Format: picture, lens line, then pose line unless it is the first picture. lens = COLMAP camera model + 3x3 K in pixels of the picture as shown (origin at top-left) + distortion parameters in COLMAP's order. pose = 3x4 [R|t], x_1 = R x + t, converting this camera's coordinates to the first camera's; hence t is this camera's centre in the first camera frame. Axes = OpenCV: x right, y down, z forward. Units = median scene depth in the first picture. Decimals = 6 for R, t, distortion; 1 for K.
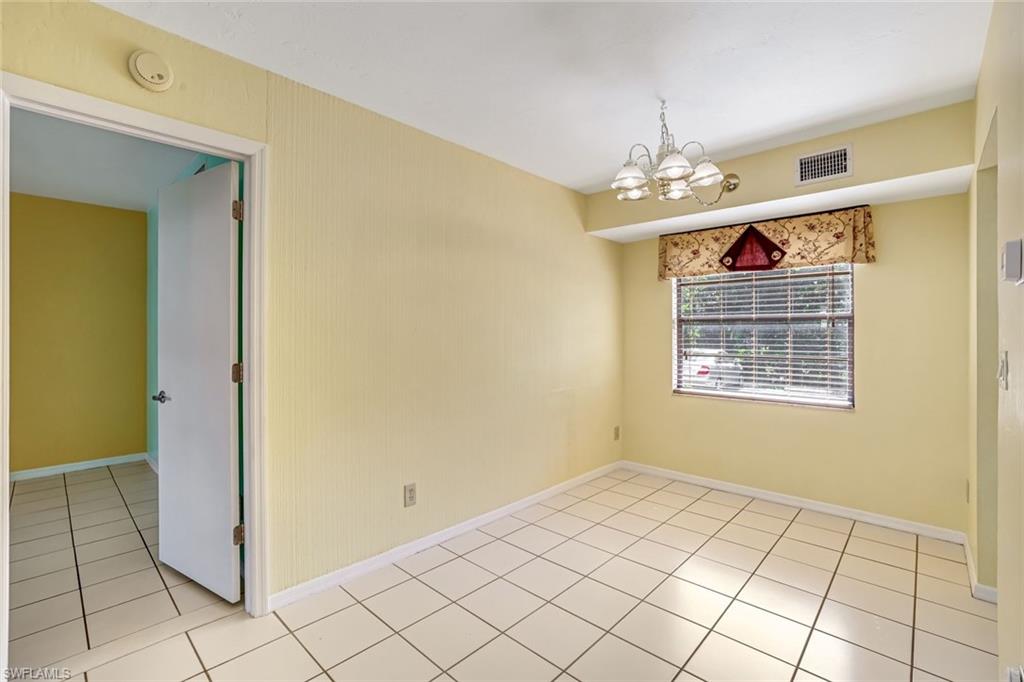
lens RADIAL K [[447.7, 0, 512.3], [0, 447.7, 335.3], [0, 0, 1]] dist [-0.031951, -0.000244]
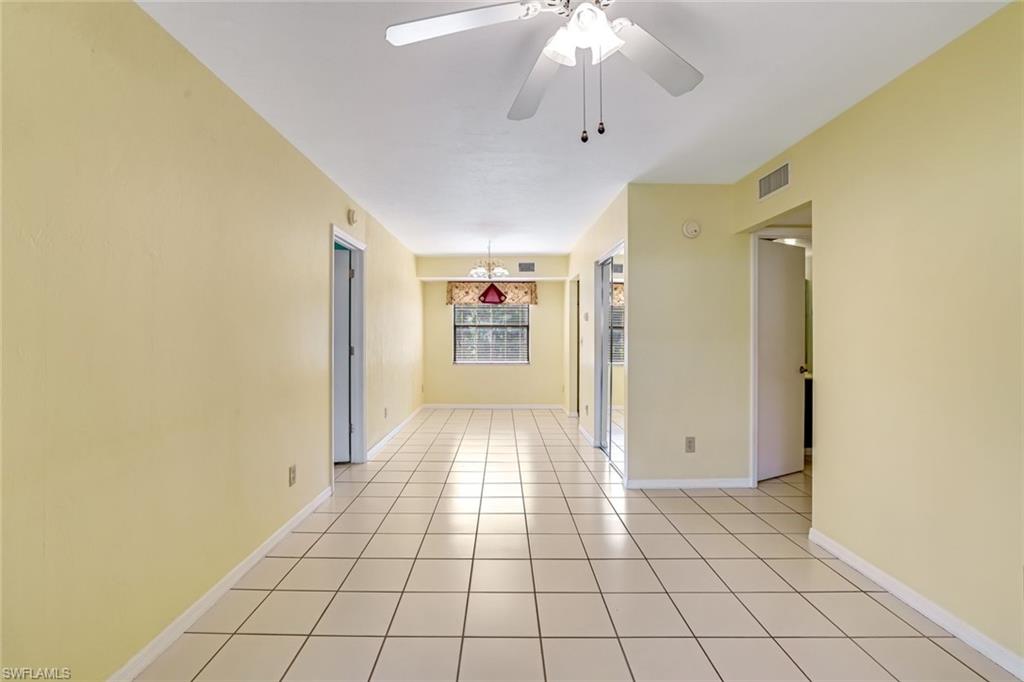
lens RADIAL K [[447.7, 0, 510.1], [0, 447.7, 341.9], [0, 0, 1]] dist [-0.031951, -0.000244]
pose [[0.724057, -0.003955, 0.689729, -0.903326], [0.004189, 0.999990, 0.001337, 0.038238], [-0.689728, 0.001921, 0.724066, -0.645108]]
